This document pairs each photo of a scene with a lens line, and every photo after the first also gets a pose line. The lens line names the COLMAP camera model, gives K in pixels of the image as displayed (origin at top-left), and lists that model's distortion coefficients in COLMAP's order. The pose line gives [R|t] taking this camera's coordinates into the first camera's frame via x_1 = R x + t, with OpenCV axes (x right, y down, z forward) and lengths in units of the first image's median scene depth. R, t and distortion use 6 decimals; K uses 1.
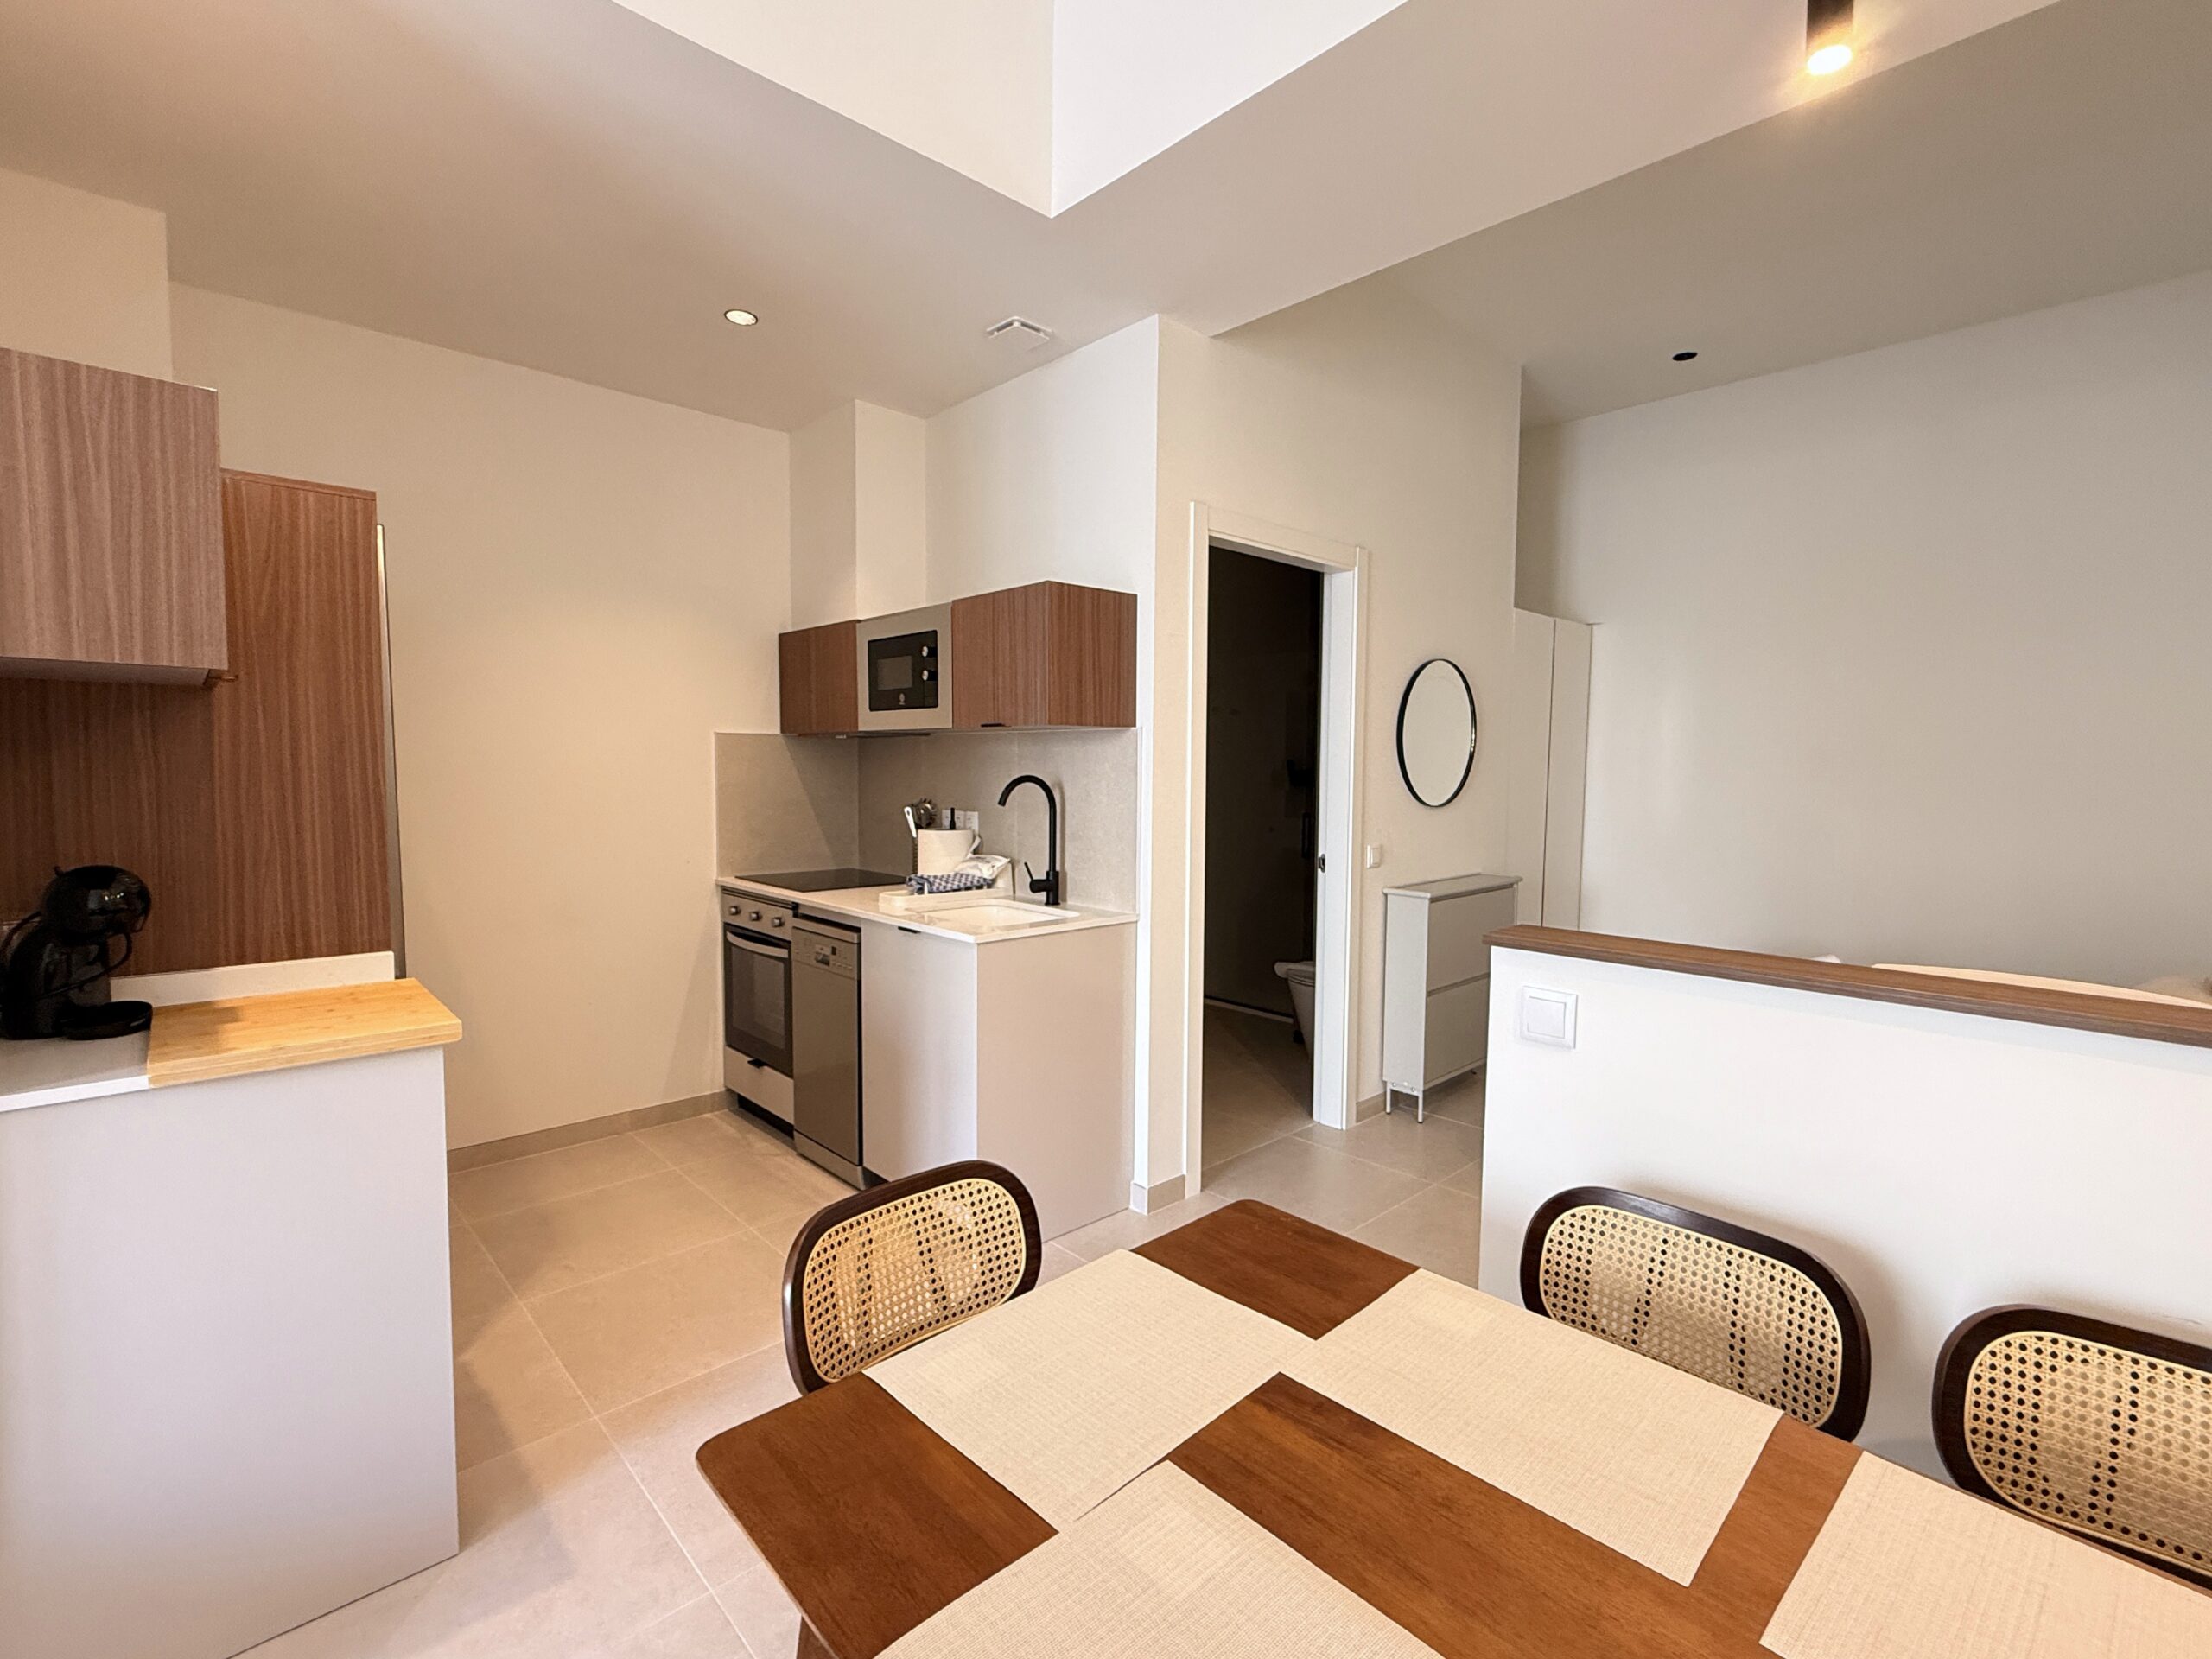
lens RADIAL K [[997.2, 0, 1116.9], [0, 997.2, 824.7], [0, 0, 1]] dist [0.003050, 0.000294]
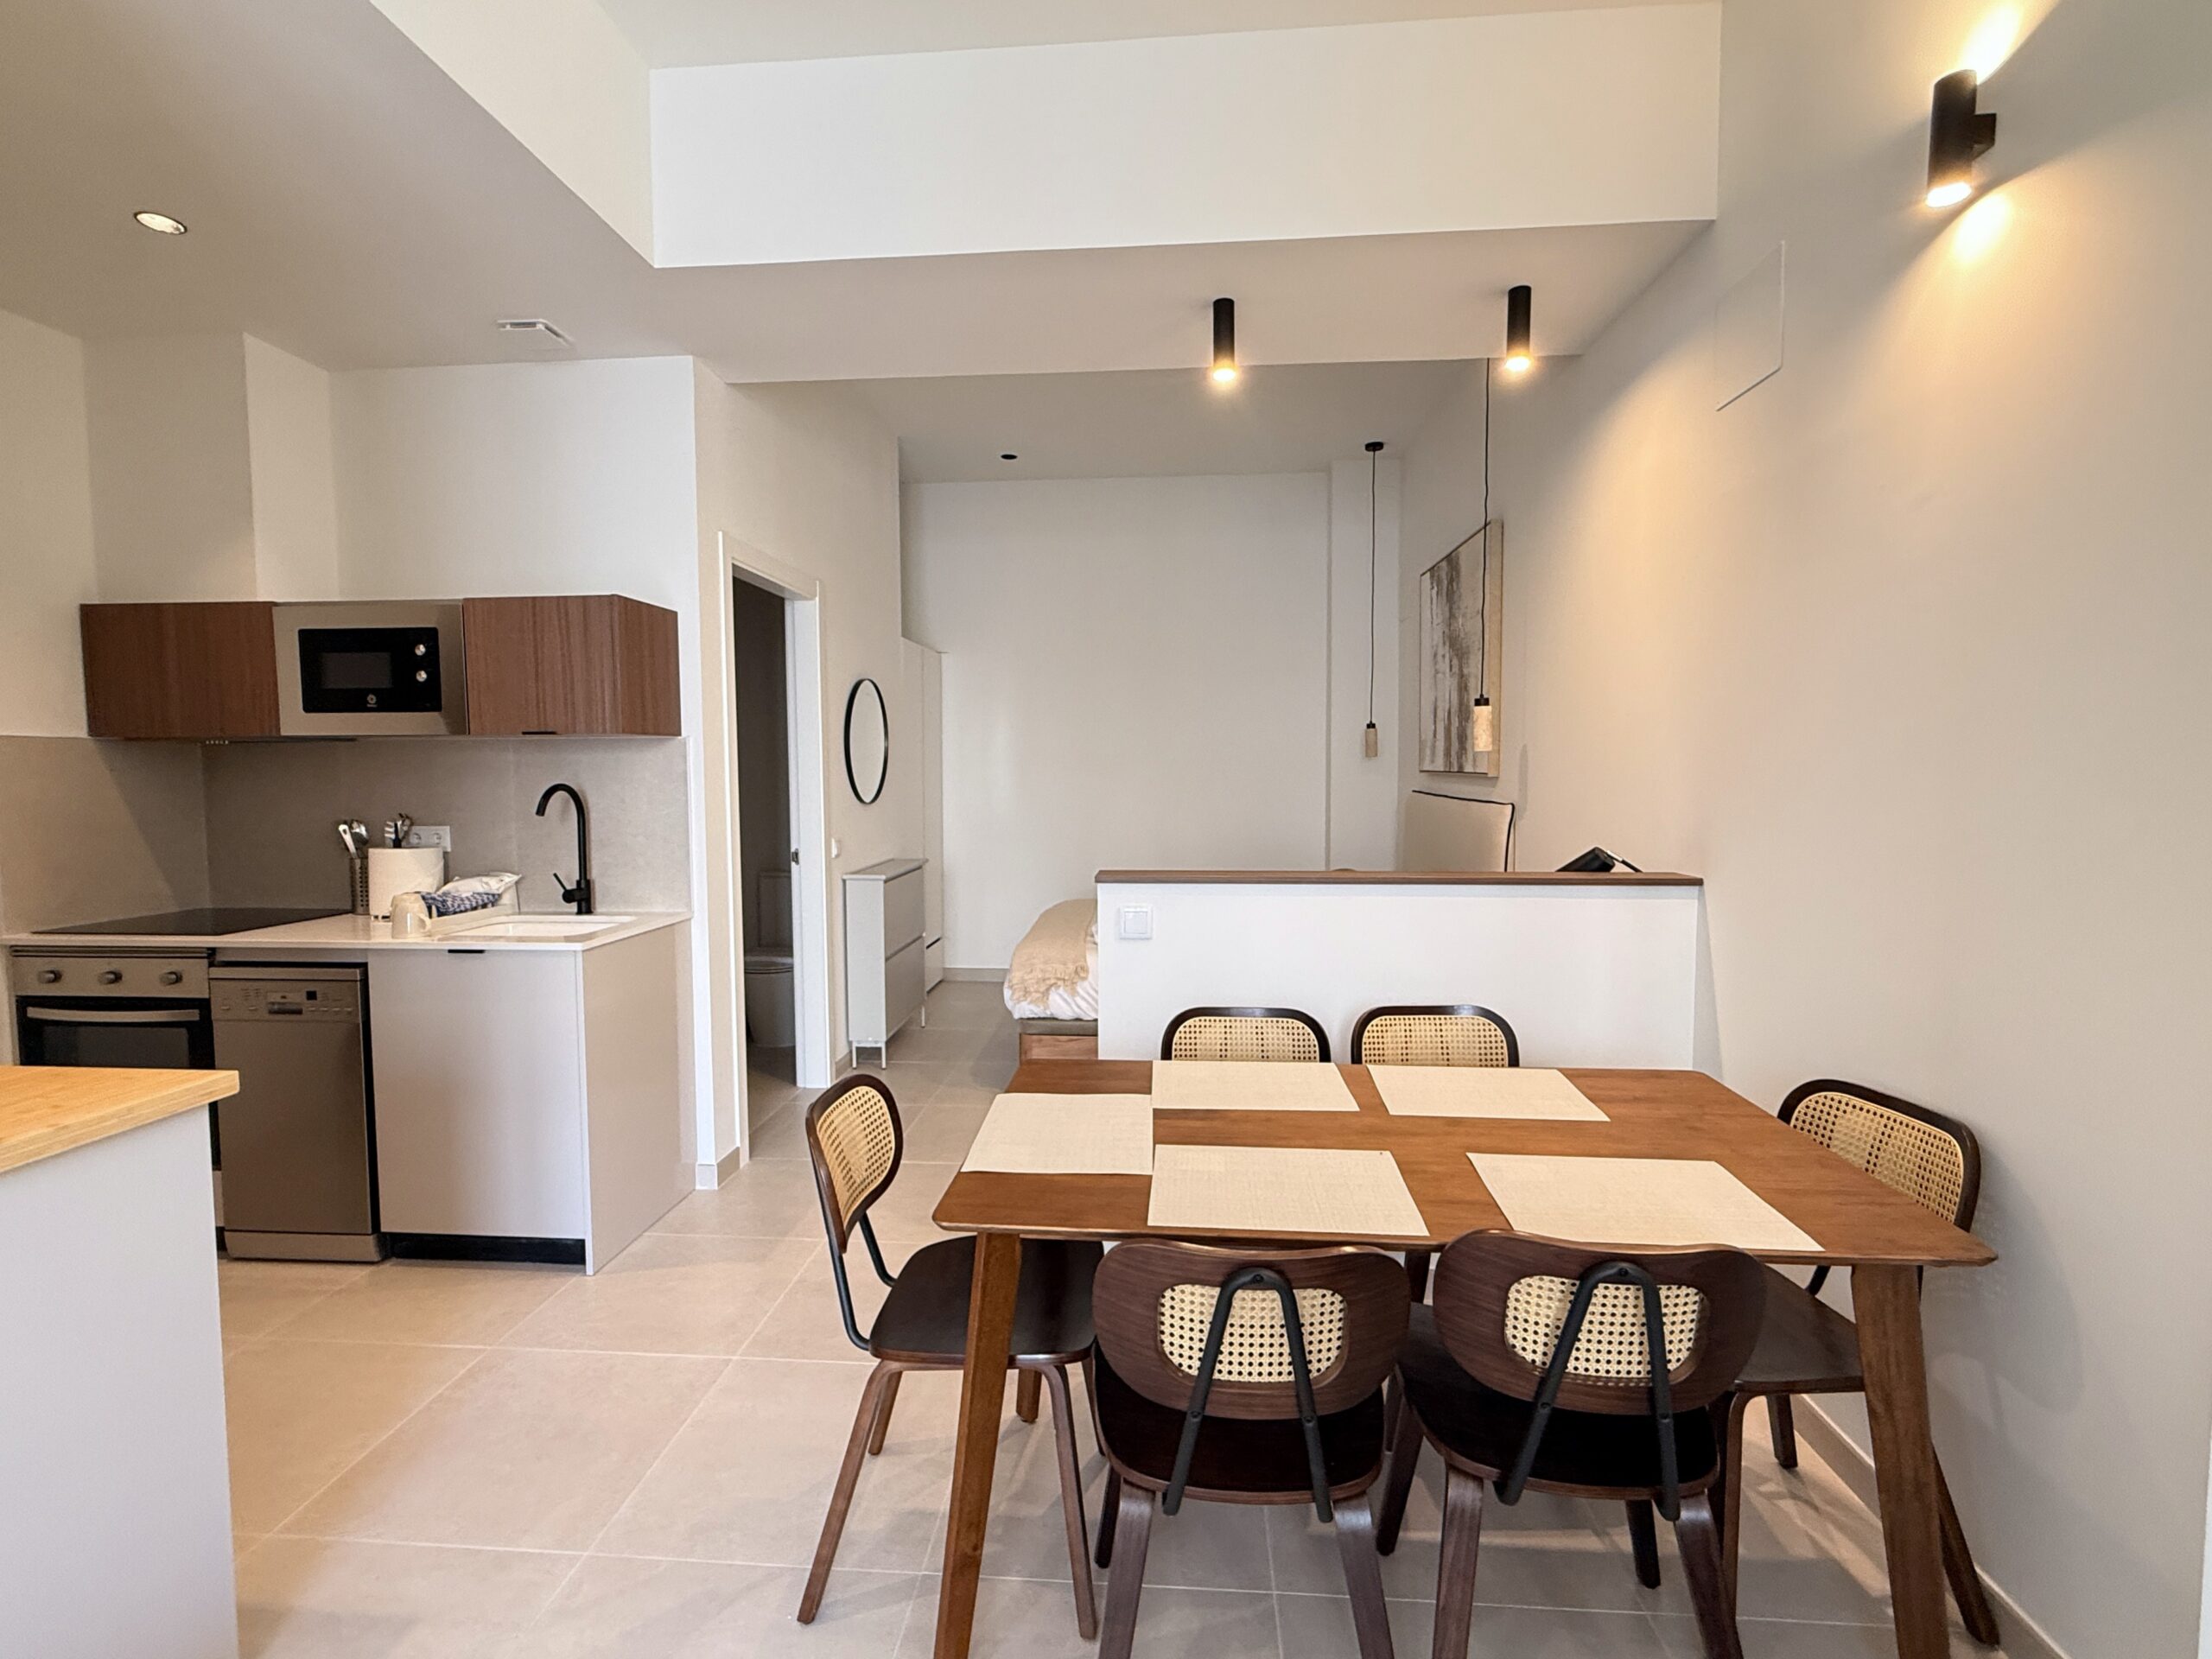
lens RADIAL K [[997.2, 0, 1116.9], [0, 997.2, 824.7], [0, 0, 1]] dist [0.003050, 0.000294]
pose [[0.741994, -0.049830, 0.668552, -0.332492], [0.051296, 0.998530, 0.017495, 0.001483], [-0.668441, 0.021313, 0.743460, -0.094148]]
